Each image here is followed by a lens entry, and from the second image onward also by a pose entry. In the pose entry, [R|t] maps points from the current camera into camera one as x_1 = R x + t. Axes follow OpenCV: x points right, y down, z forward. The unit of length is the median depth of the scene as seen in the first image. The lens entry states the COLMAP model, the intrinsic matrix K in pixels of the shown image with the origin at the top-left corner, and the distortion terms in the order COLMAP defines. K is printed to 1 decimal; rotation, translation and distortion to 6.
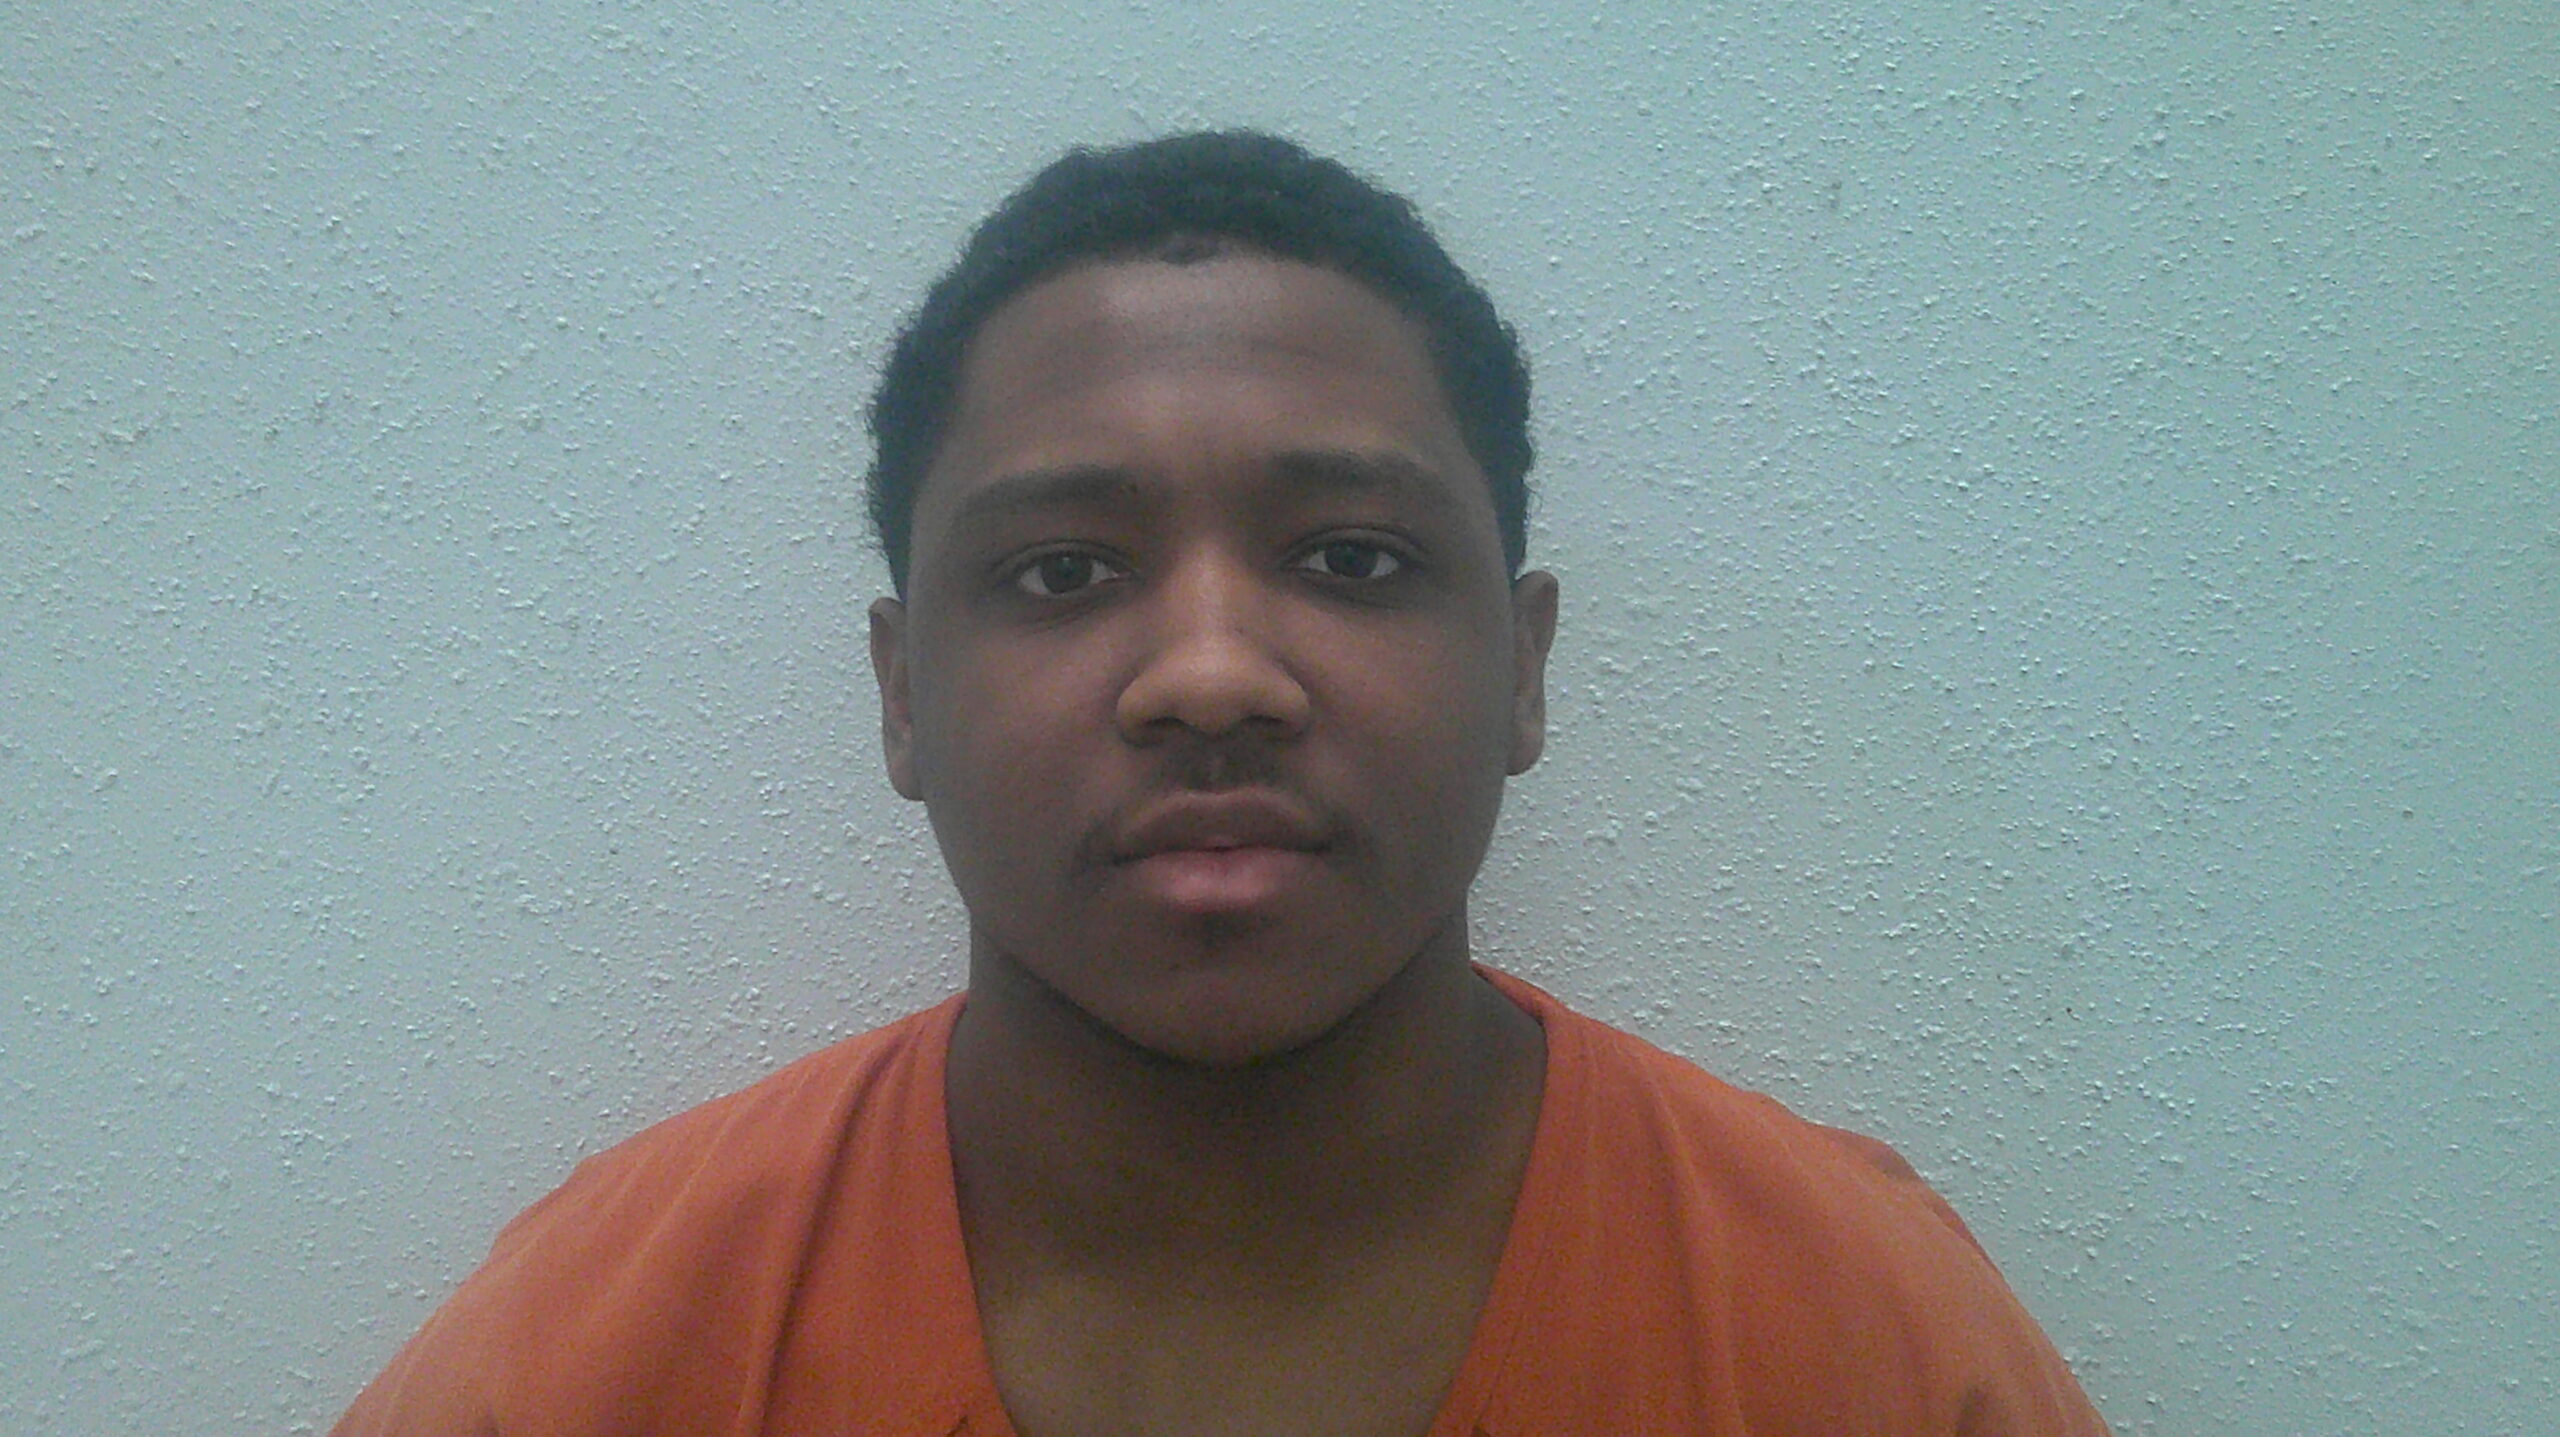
lens RADIAL K [[2725.6, 0, 1278.0], [0, 2725.6, 689.9], [0, 0, 1]] dist [0.126765, -0.270973]
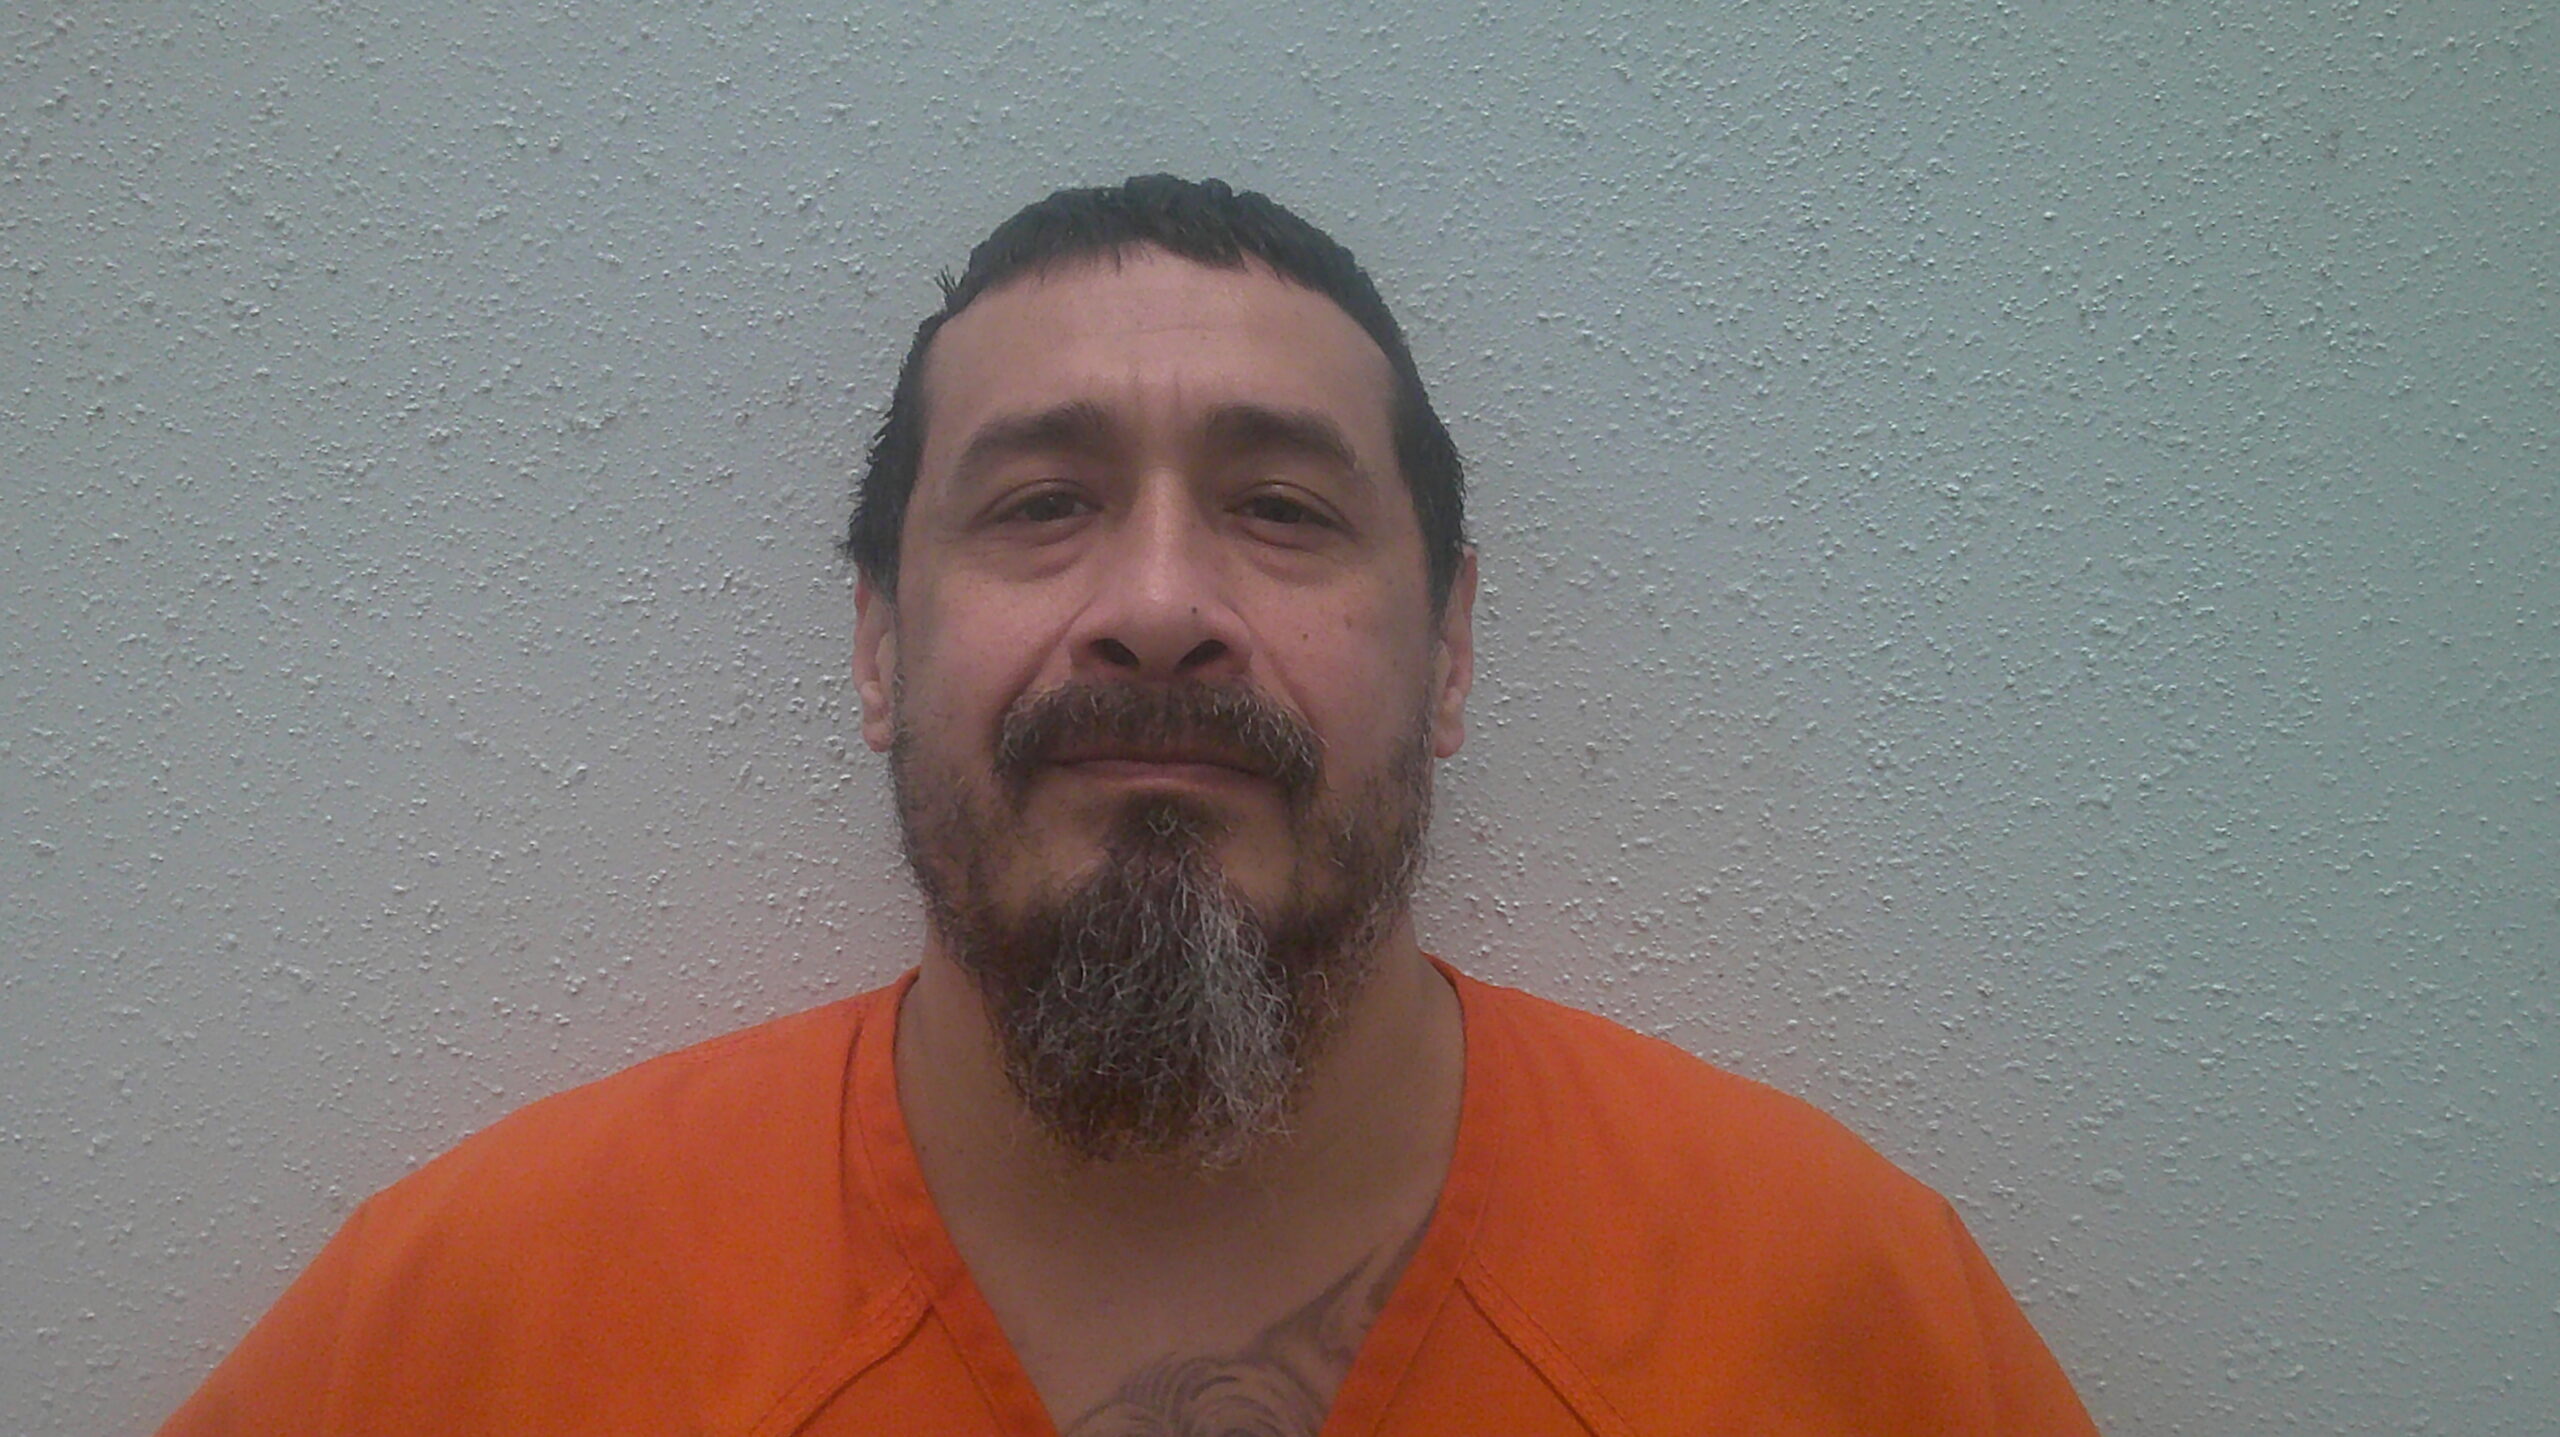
lens RADIAL K [[2725.6, 0, 1278.0], [0, 2725.6, 689.9], [0, 0, 1]] dist [0.126765, -0.270973]
pose [[0.999154, -0.021032, 0.035329, -0.211919], [0.020338, 0.999595, 0.019890, -0.012027], [-0.035733, -0.019155, 0.999178, 0.019819]]
